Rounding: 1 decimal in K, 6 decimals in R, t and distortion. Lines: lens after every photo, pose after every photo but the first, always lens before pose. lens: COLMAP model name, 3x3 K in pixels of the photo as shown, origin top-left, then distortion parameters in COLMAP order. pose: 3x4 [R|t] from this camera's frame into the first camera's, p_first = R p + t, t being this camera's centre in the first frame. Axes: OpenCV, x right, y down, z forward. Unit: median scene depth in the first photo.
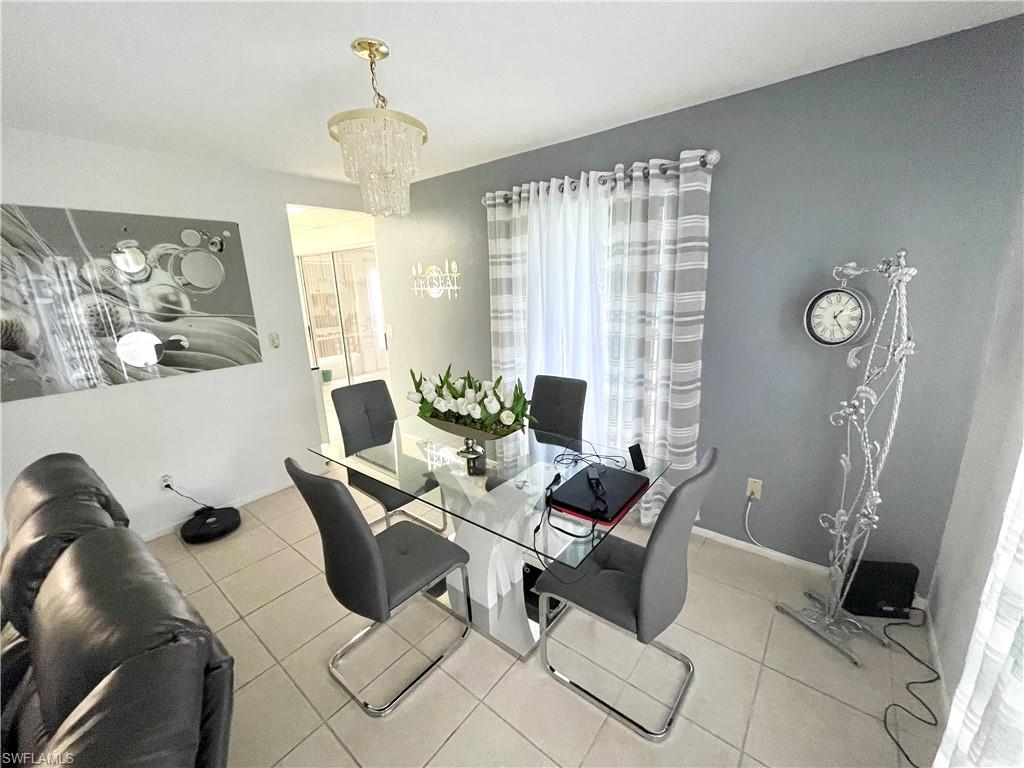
lens RADIAL K [[413.9, 0, 502.0], [0, 413.9, 383.3], [0, 0, 1]] dist [-0.001617, -0.000871]
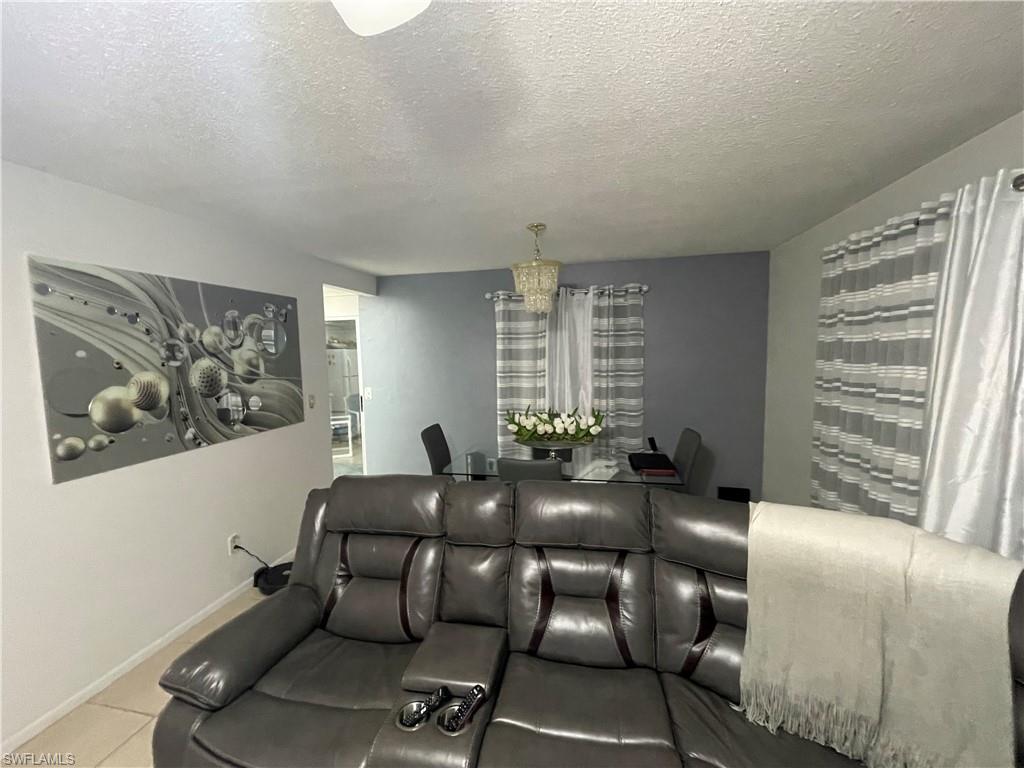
lens RADIAL K [[413.9, 0, 513.5], [0, 413.9, 381.7], [0, 0, 1]] dist [-0.001617, -0.000871]
pose [[0.891726, -0.022767, 0.452002, -0.682233], [0.100853, 0.983617, -0.149422, 0.077015], [-0.441195, 0.178829, 0.879413, -0.253181]]
